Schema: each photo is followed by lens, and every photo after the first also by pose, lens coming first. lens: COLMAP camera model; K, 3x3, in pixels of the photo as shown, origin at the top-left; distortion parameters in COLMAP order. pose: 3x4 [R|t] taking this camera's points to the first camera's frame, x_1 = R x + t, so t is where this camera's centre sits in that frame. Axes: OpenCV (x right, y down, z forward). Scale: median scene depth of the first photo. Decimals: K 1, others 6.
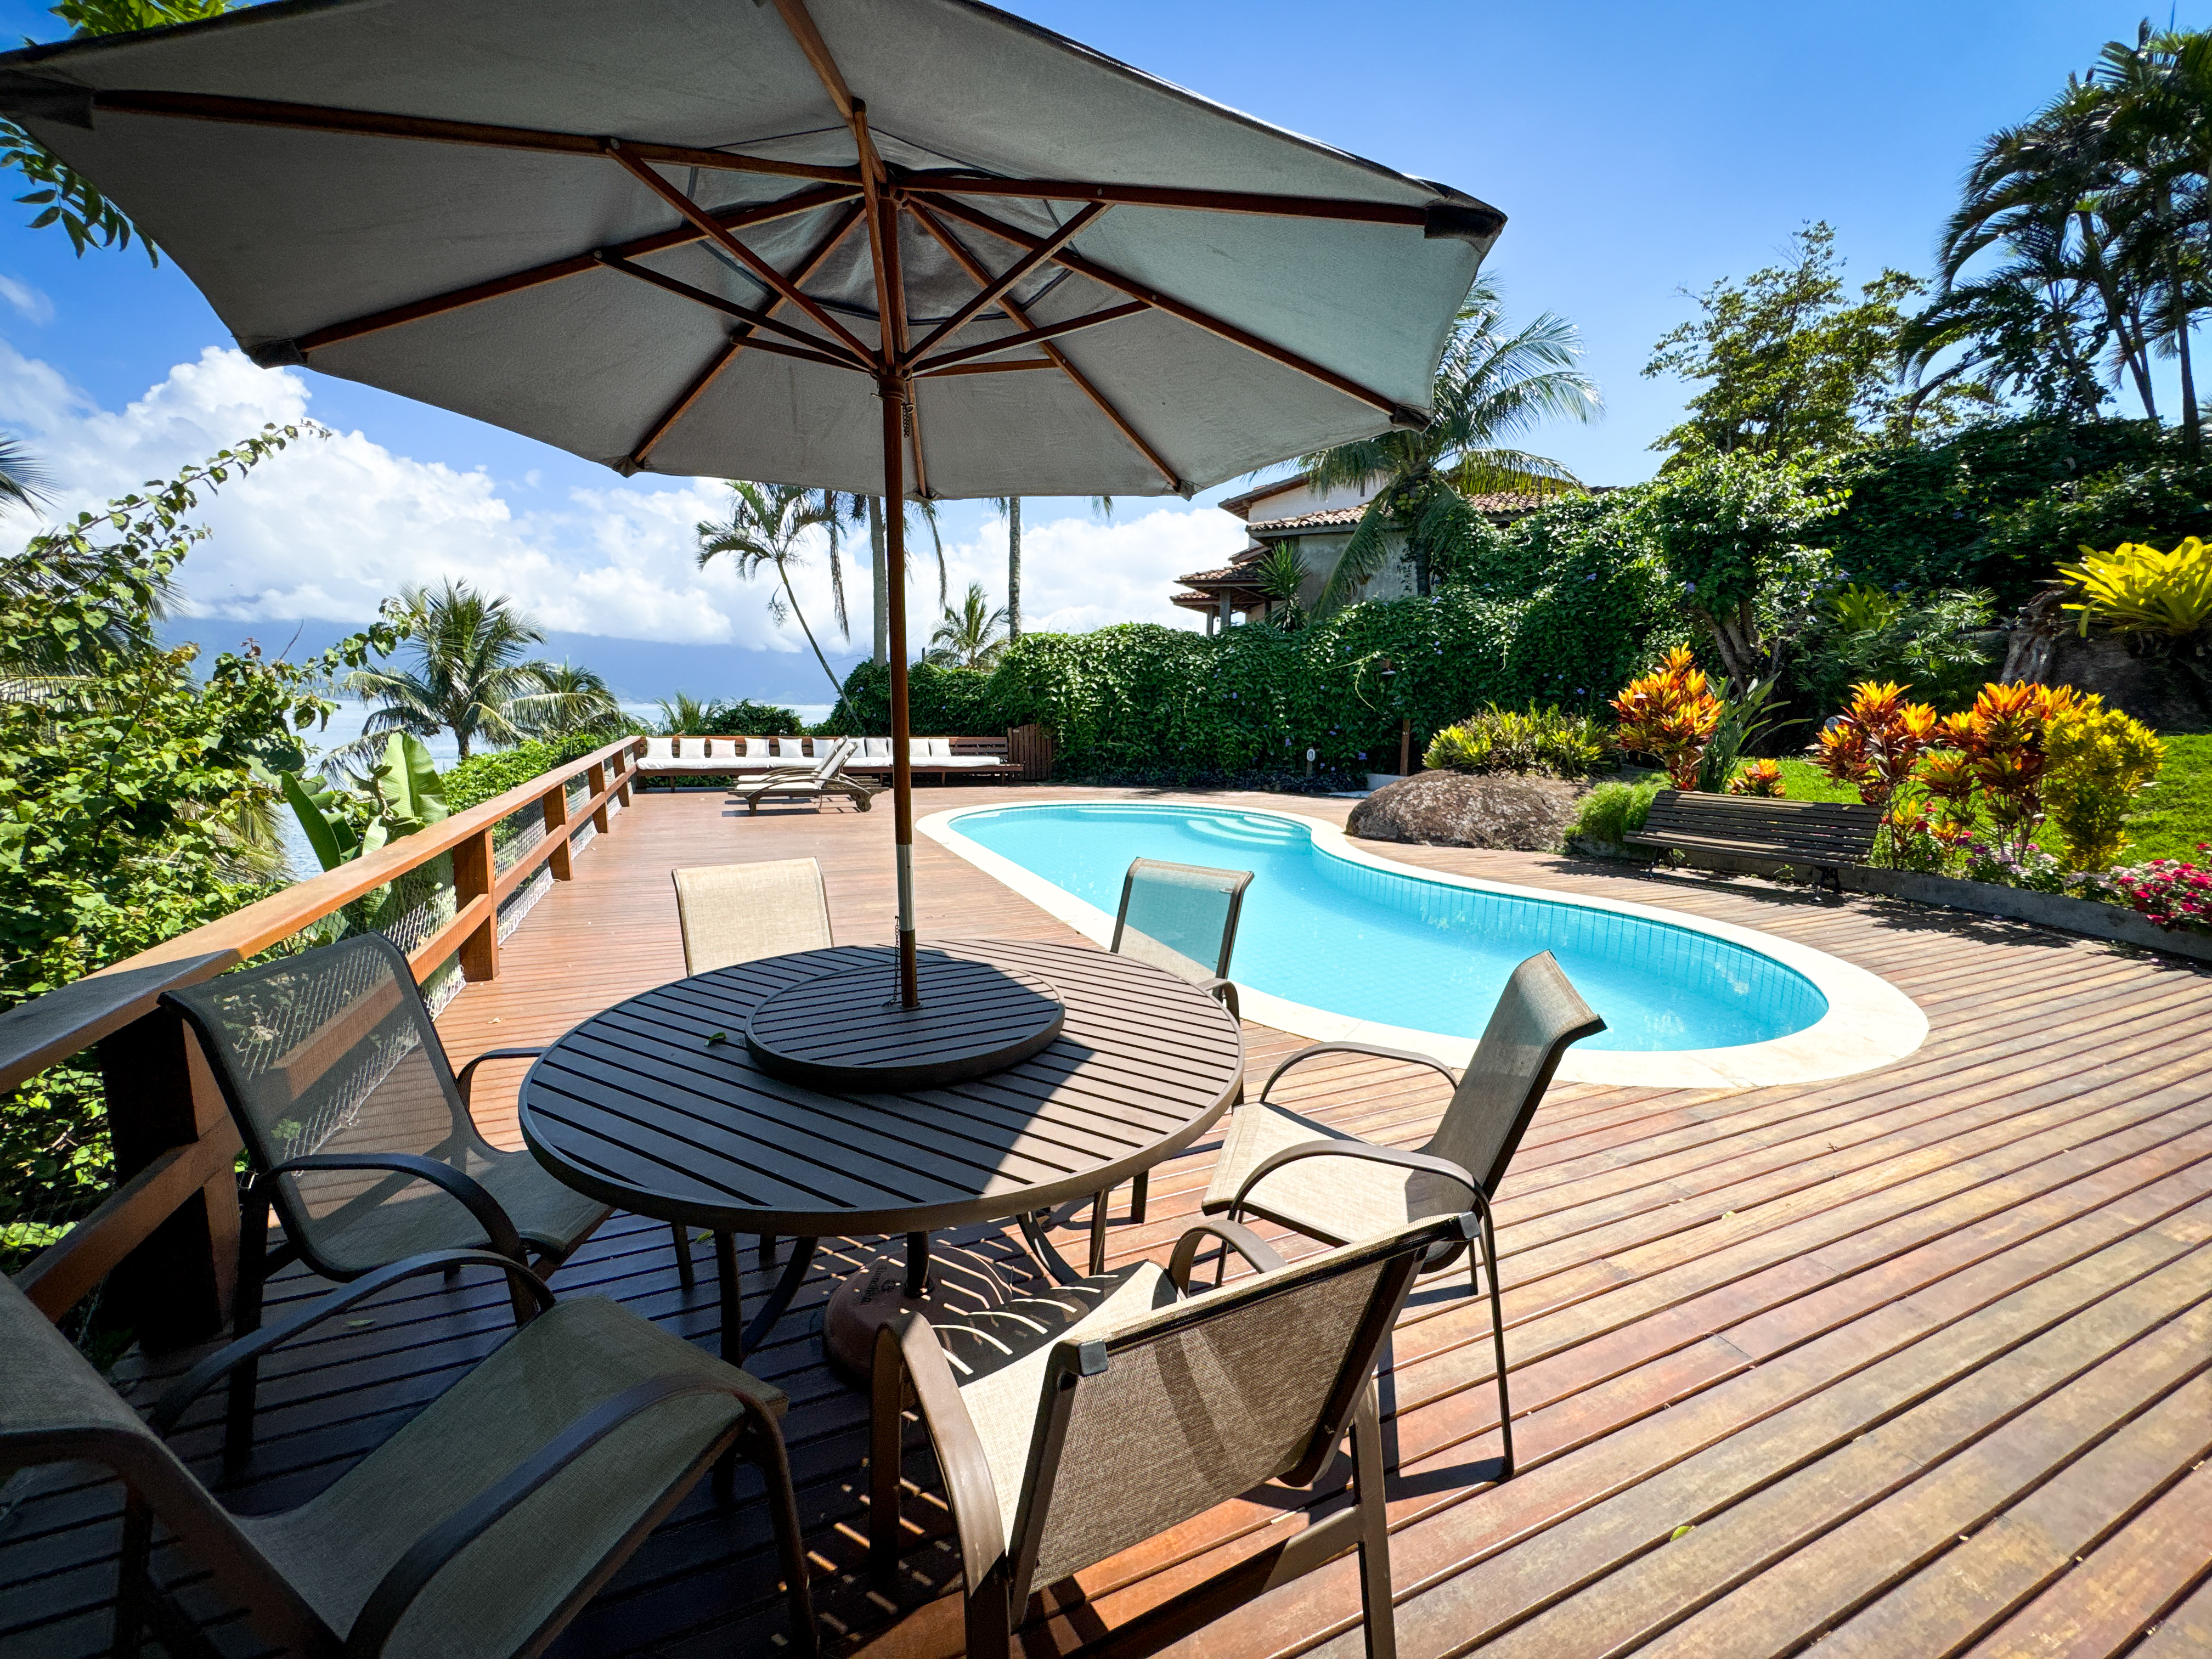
lens RADIAL K [[879.6, 0, 1103.0], [0, 879.6, 828.5], [0, 0, 1]] dist [-0.004194, 0.000257]
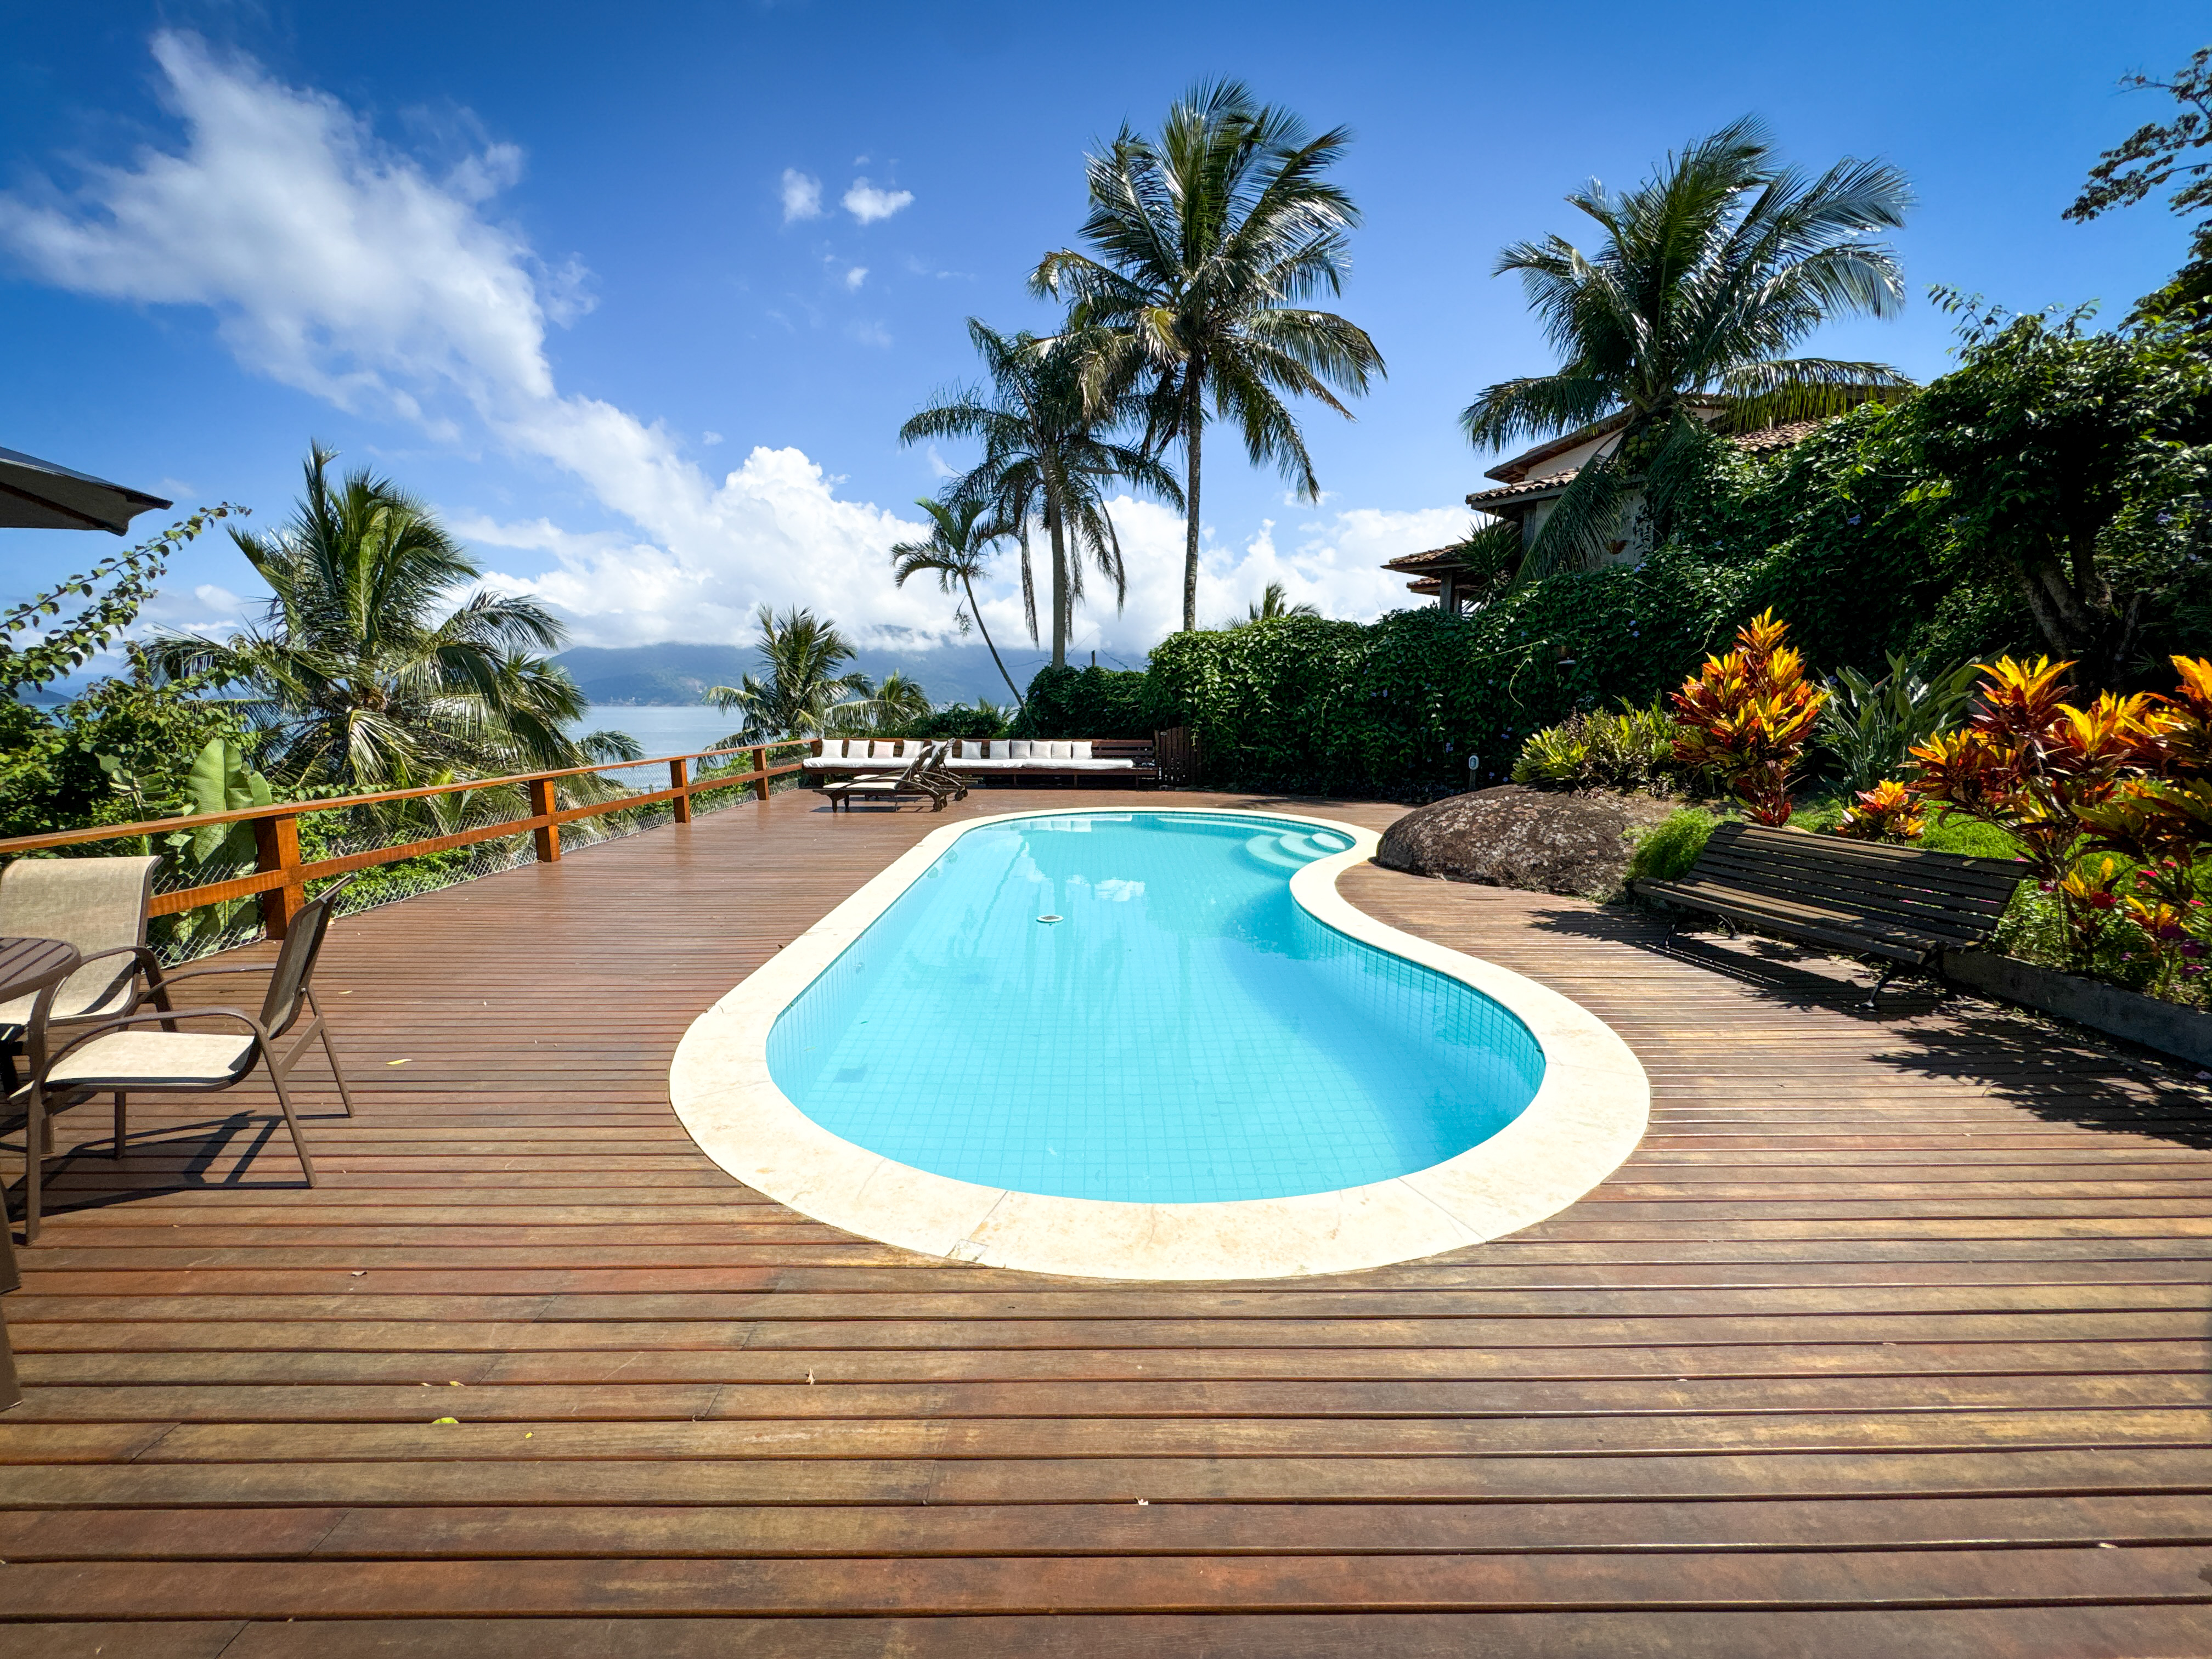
lens RADIAL K [[879.6, 0, 1105.3], [0, 879.6, 830.6], [0, 0, 1]] dist [-0.004194, 0.000257]
pose [[0.921192, 0.043184, -0.386705, 0.250782], [-0.042536, 0.999042, 0.010237, -0.012770], [0.386777, 0.007019, 0.922147, 0.092631]]
